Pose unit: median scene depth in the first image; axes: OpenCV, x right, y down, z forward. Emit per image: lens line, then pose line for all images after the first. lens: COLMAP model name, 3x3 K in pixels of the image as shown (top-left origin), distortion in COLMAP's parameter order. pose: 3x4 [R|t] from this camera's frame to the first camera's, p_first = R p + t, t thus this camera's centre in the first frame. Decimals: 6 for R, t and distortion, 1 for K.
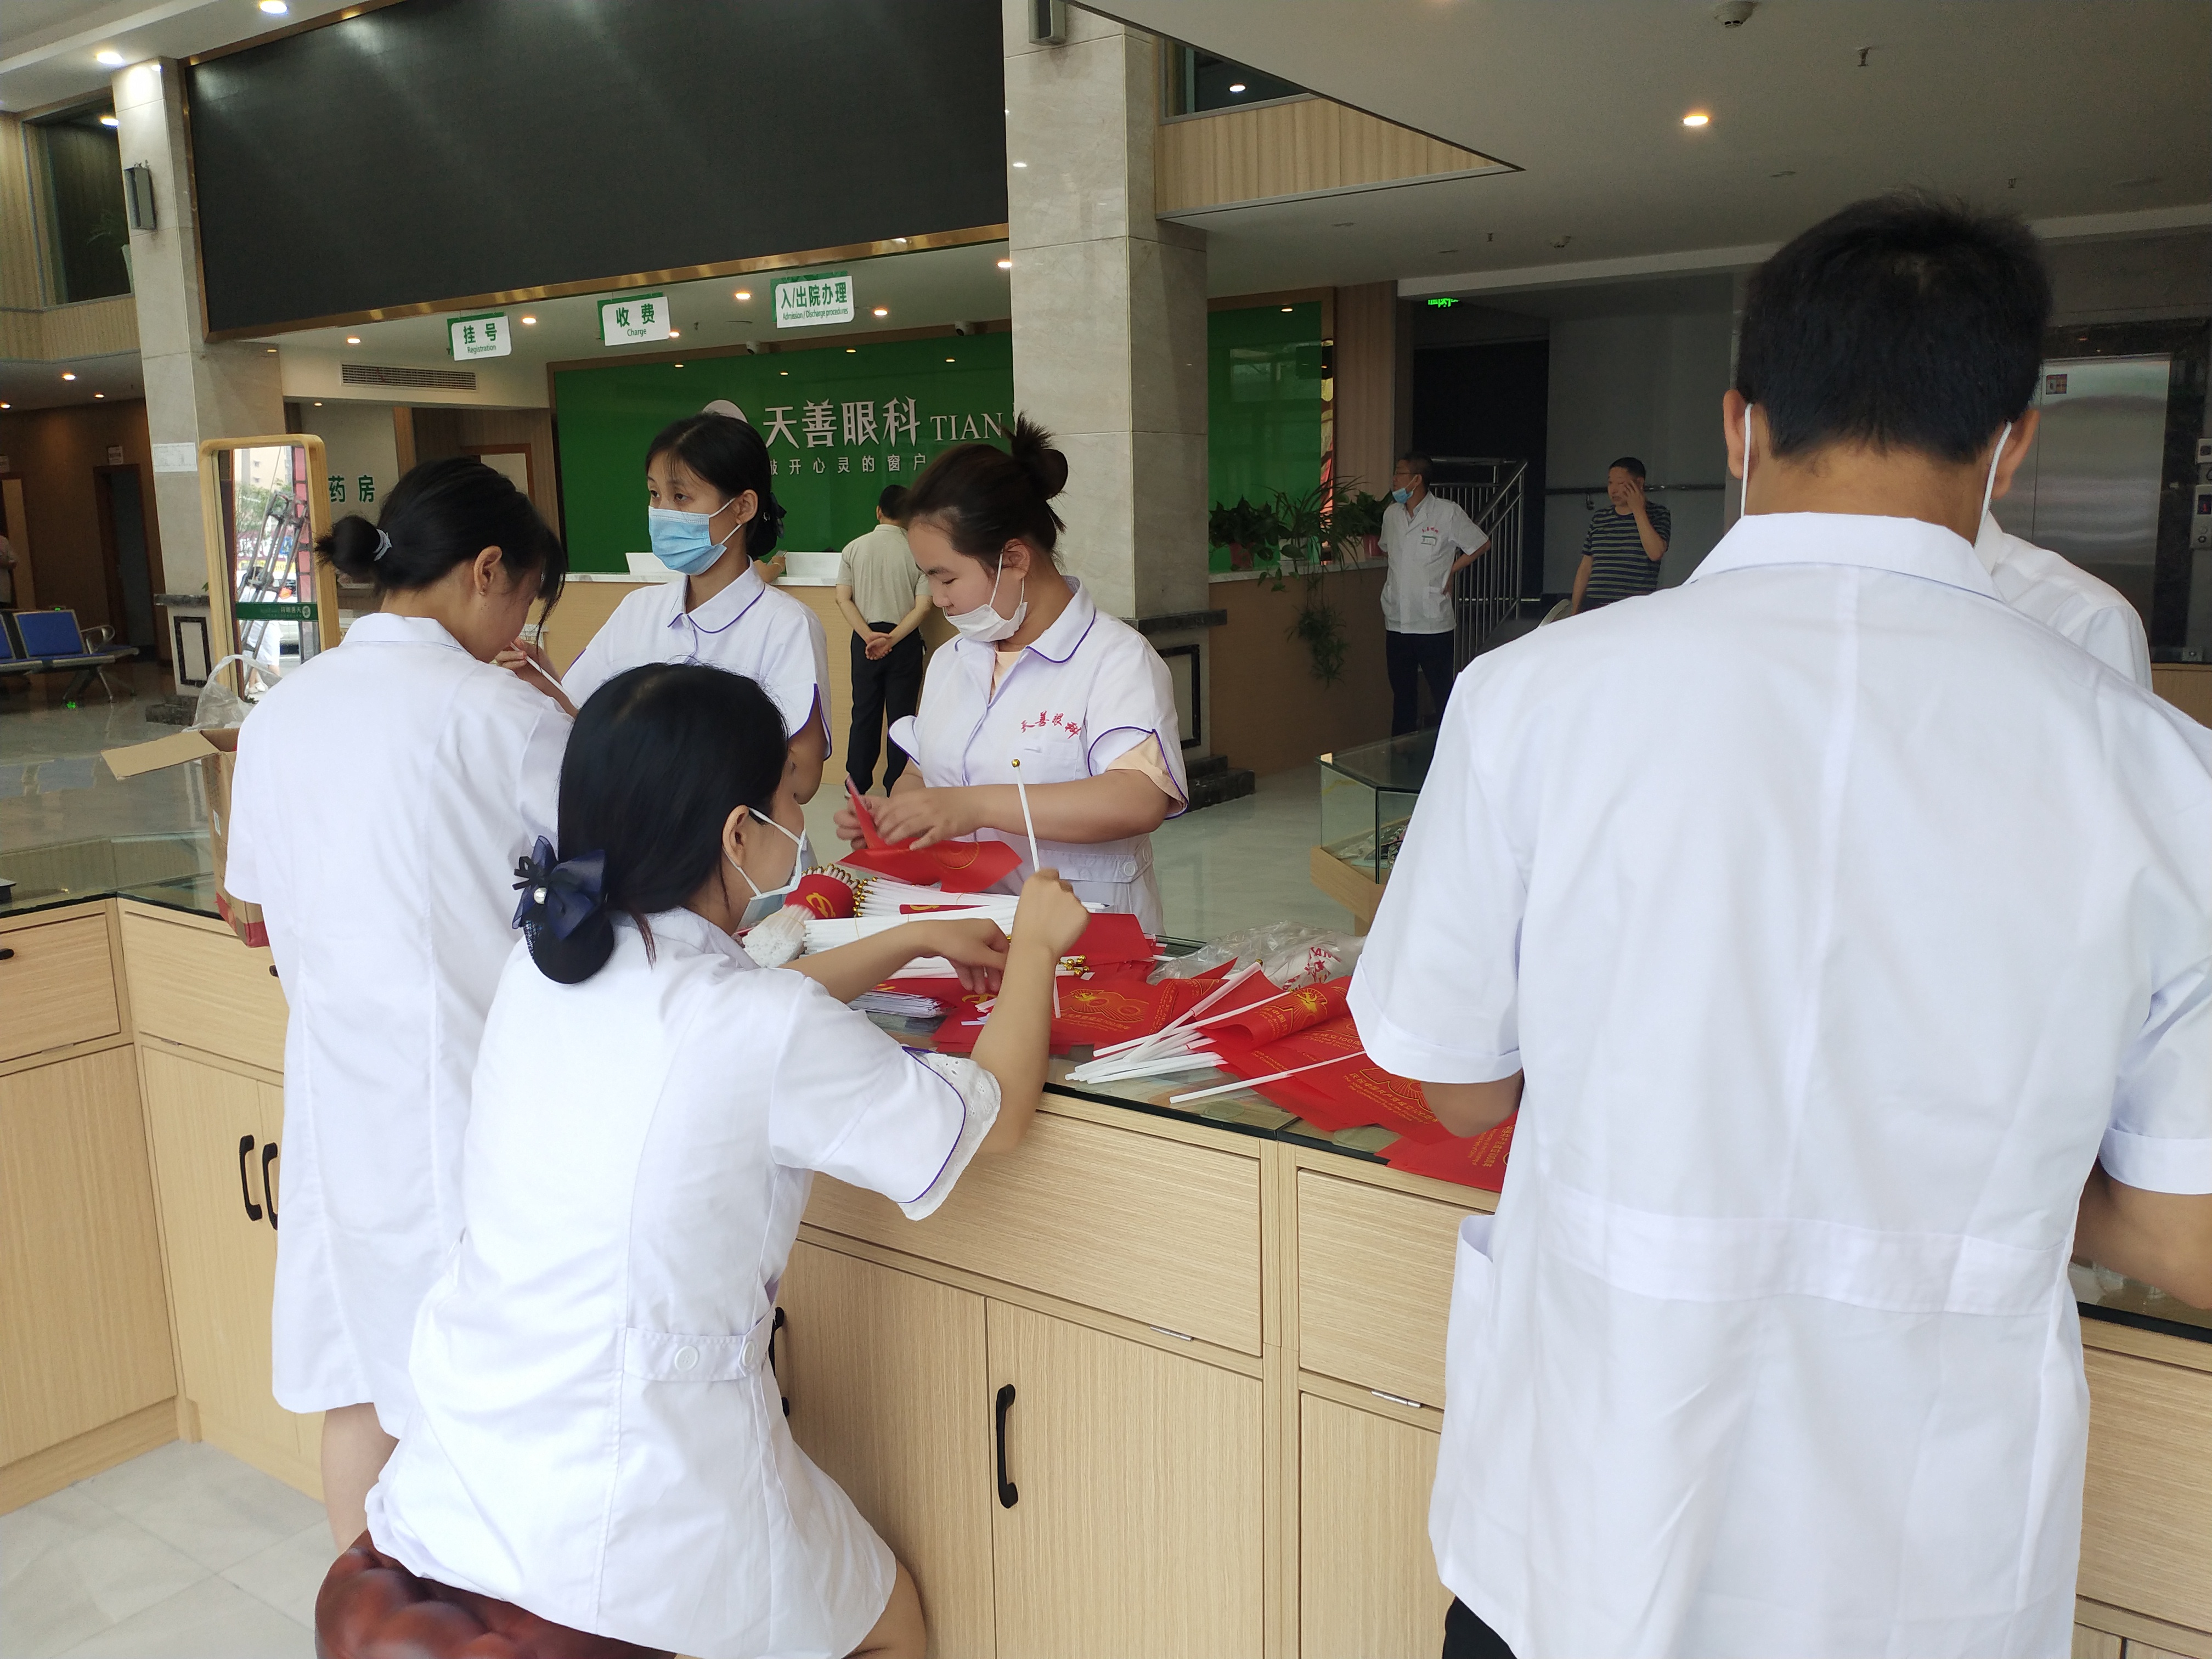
lens RADIAL K [[1767.6, 0, 1106.0], [0, 1767.6, 829.5], [0, 0, 1]] dist [0.042610, -0.102895]
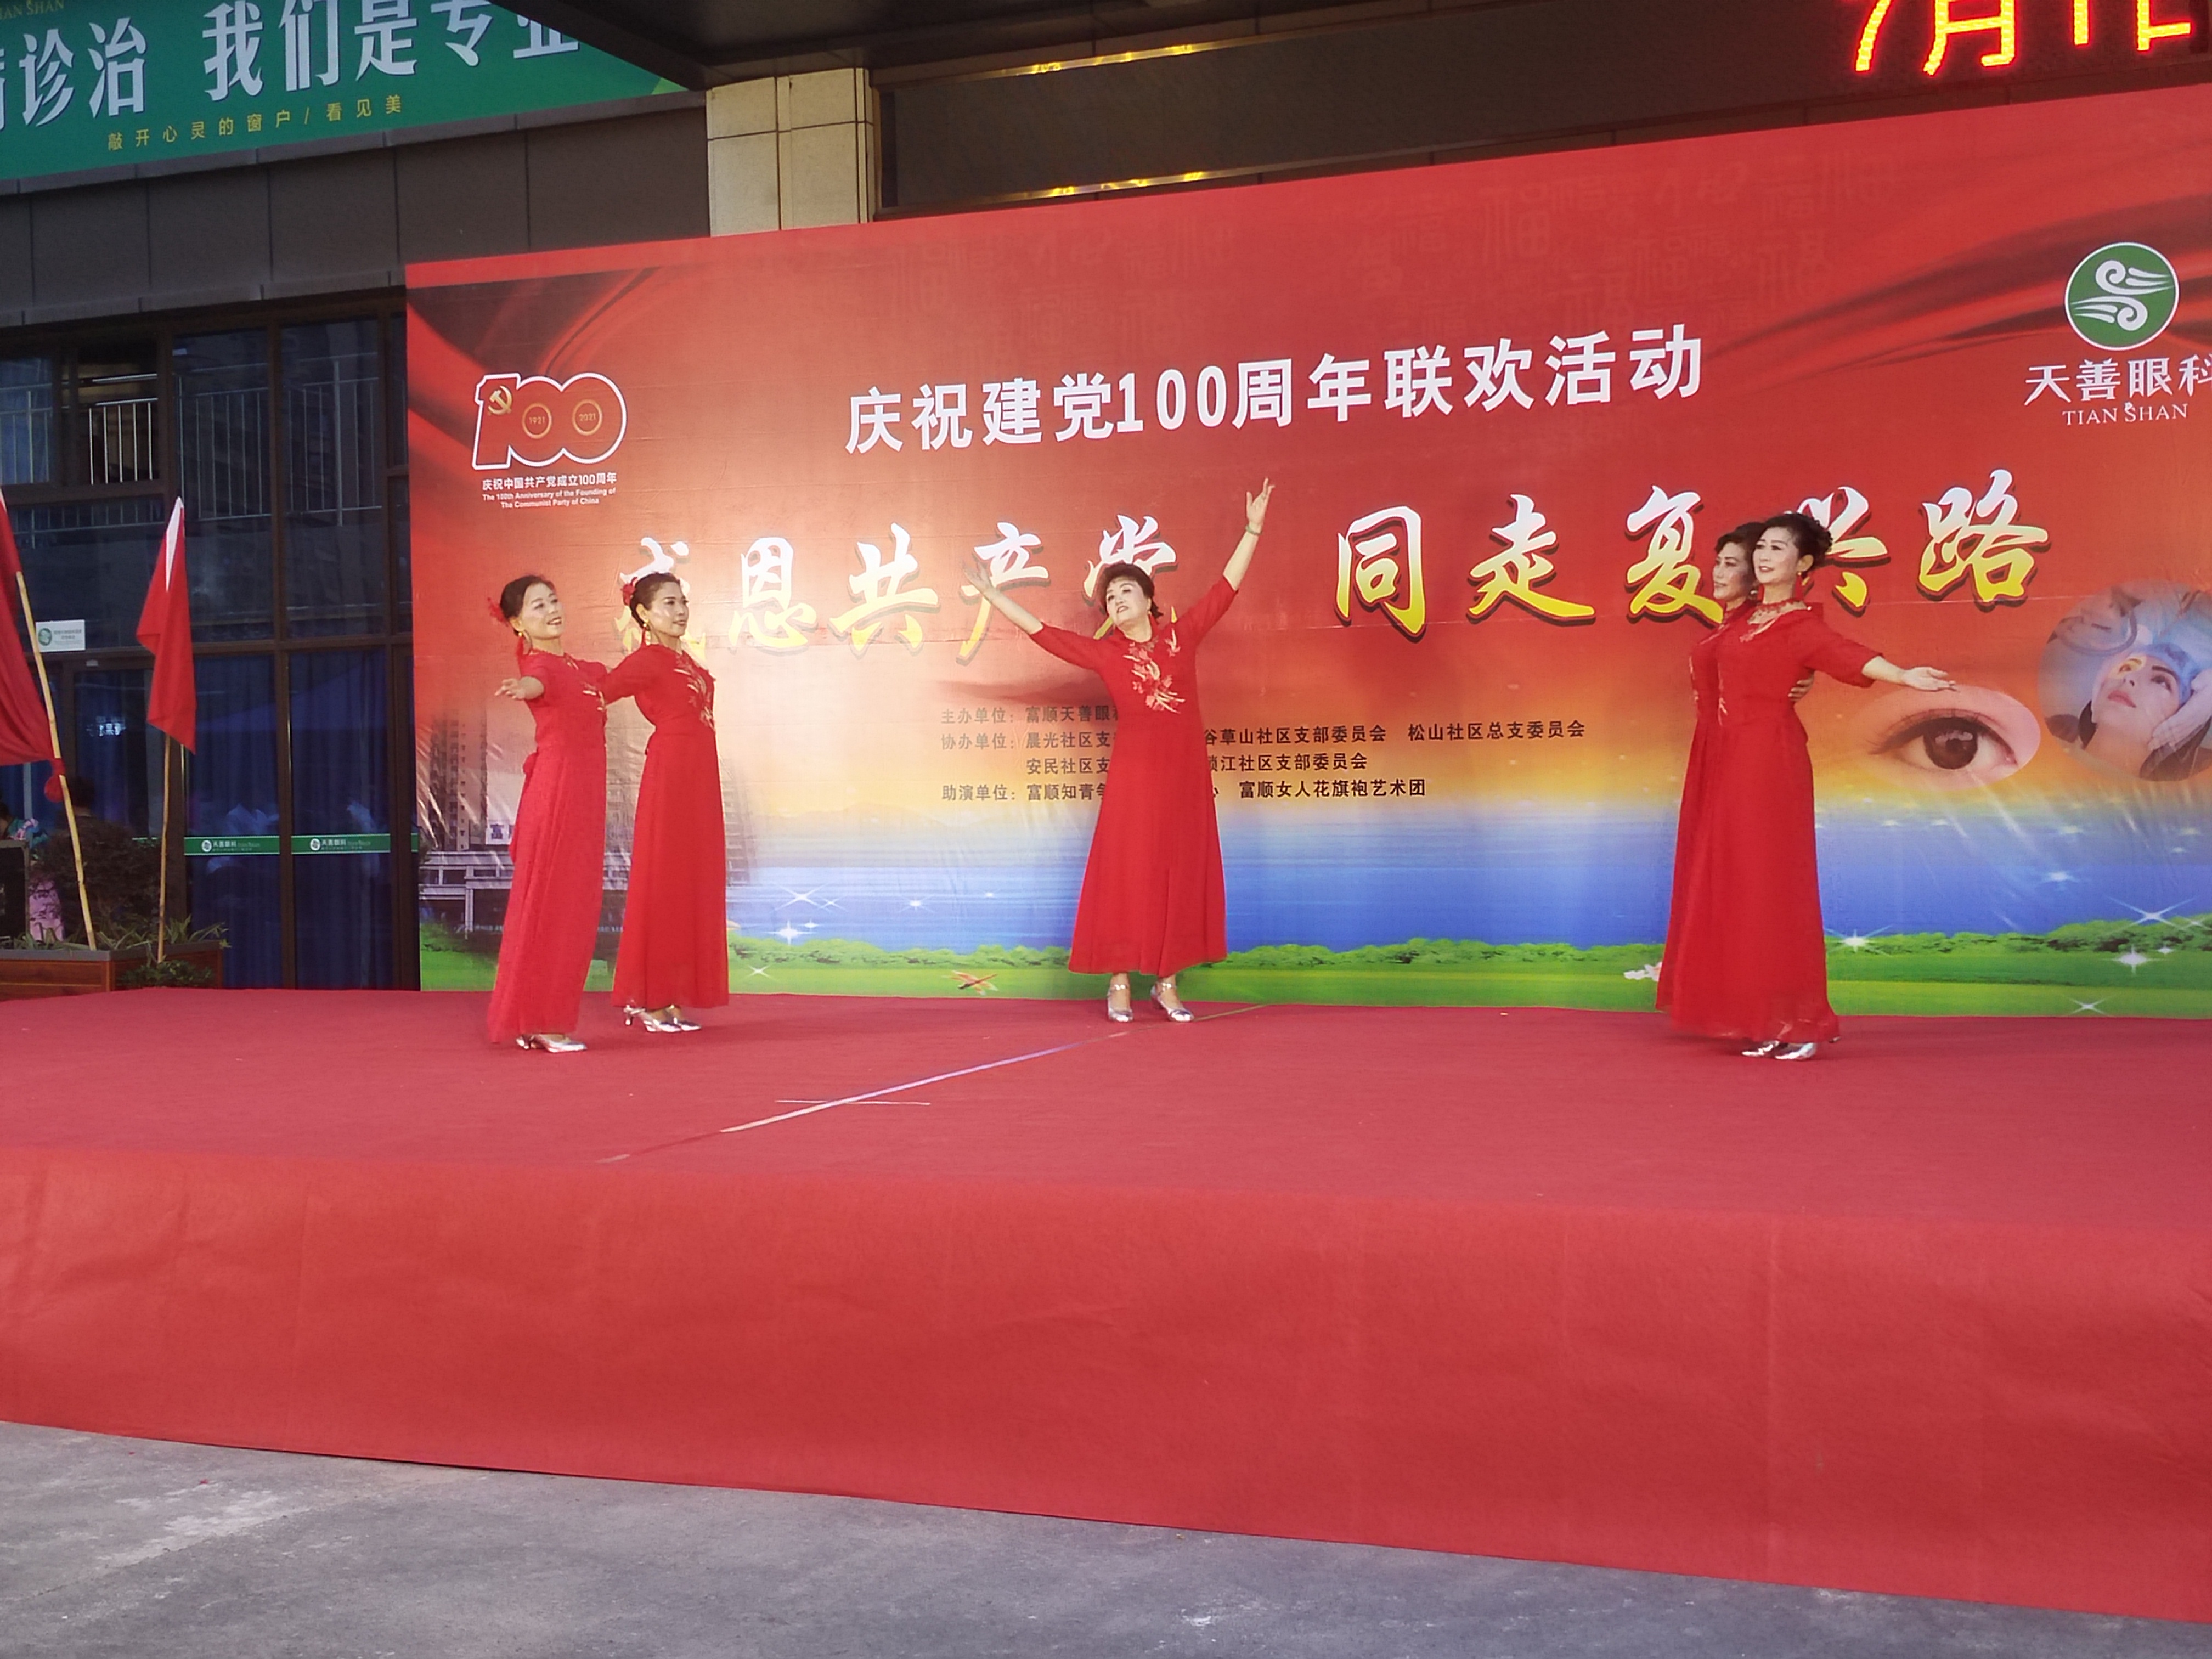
lens RADIAL K [[2745.9, 0, 1101.4], [0, 2745.9, 837.6], [0, 0, 1]] dist [0.178288, -0.483163]
pose [[0.978296, 0.004510, 0.207165, -1.163355], [0.029688, 0.986398, -0.161671, 0.331044], [-0.205076, 0.164313, 0.964855, -0.542772]]
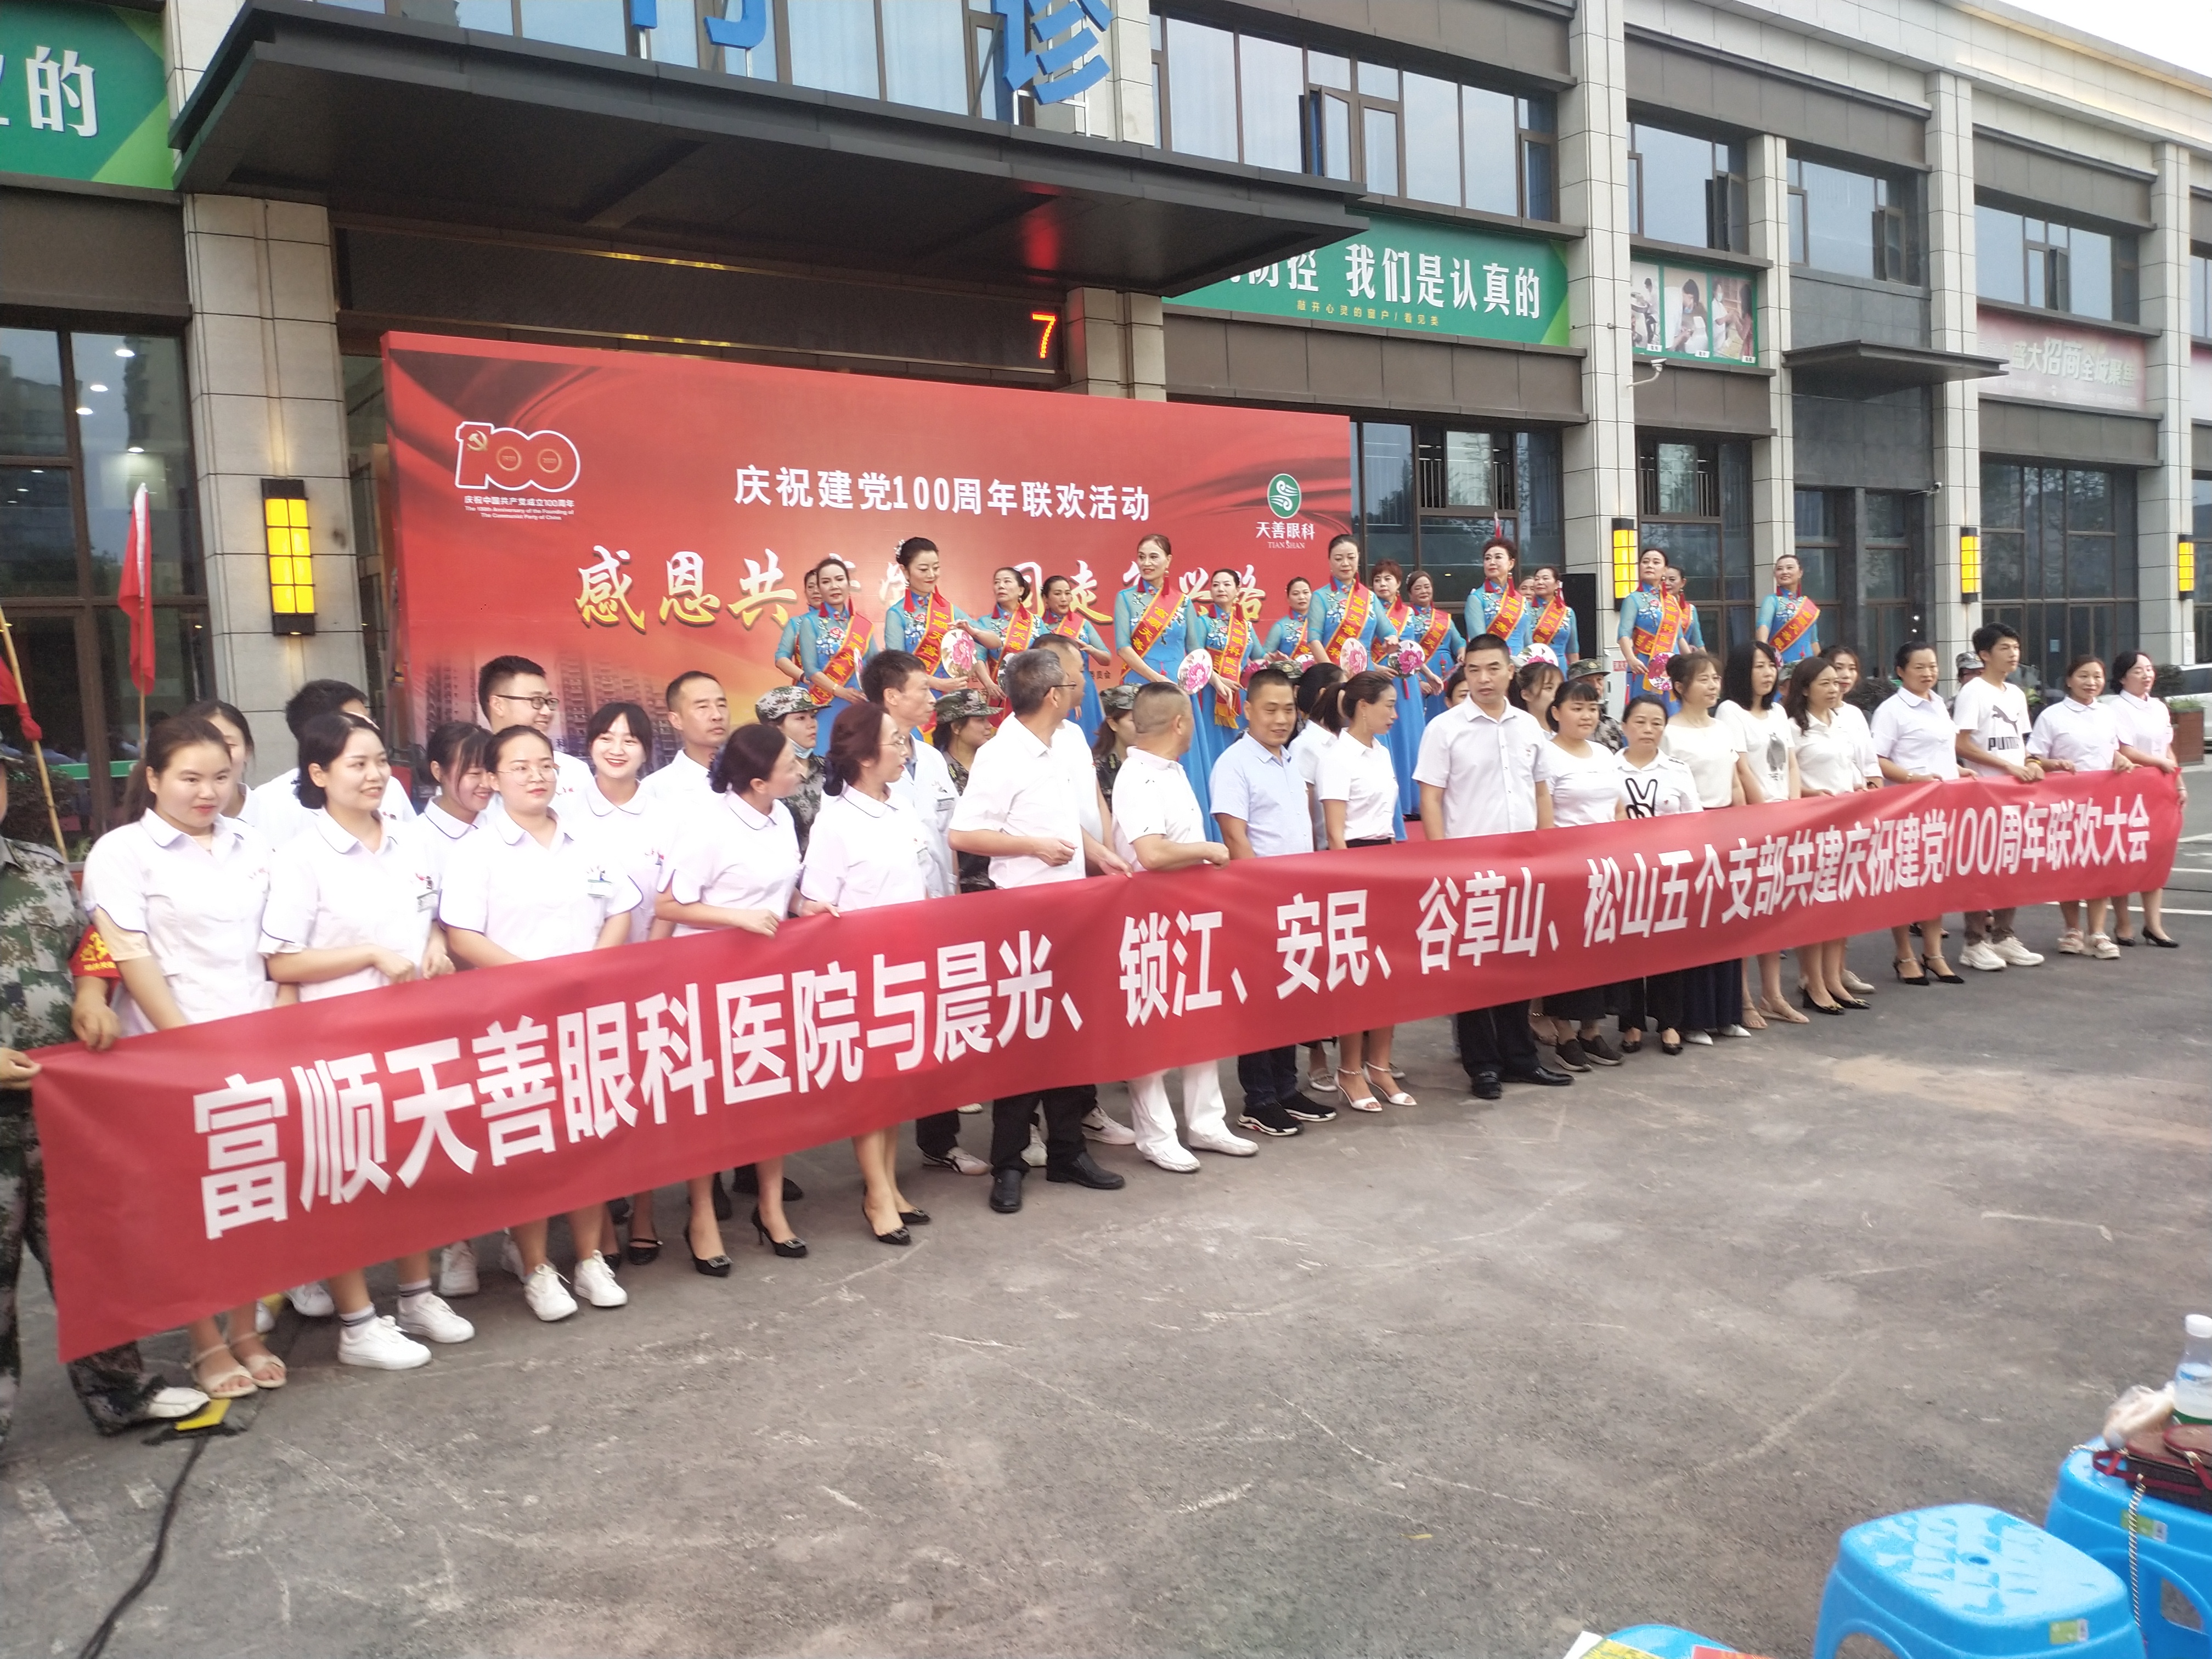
lens RADIAL K [[1737.6, 0, 1109.9], [0, 1737.6, 863.4], [0, 0, 1]] dist [0.079171, -0.260083]
pose [[0.340224, -0.076750, 0.937207, -2.867218], [0.196865, 0.980391, 0.008820, 0.205893], [-0.919506, 0.181502, 0.348662, 0.391641]]
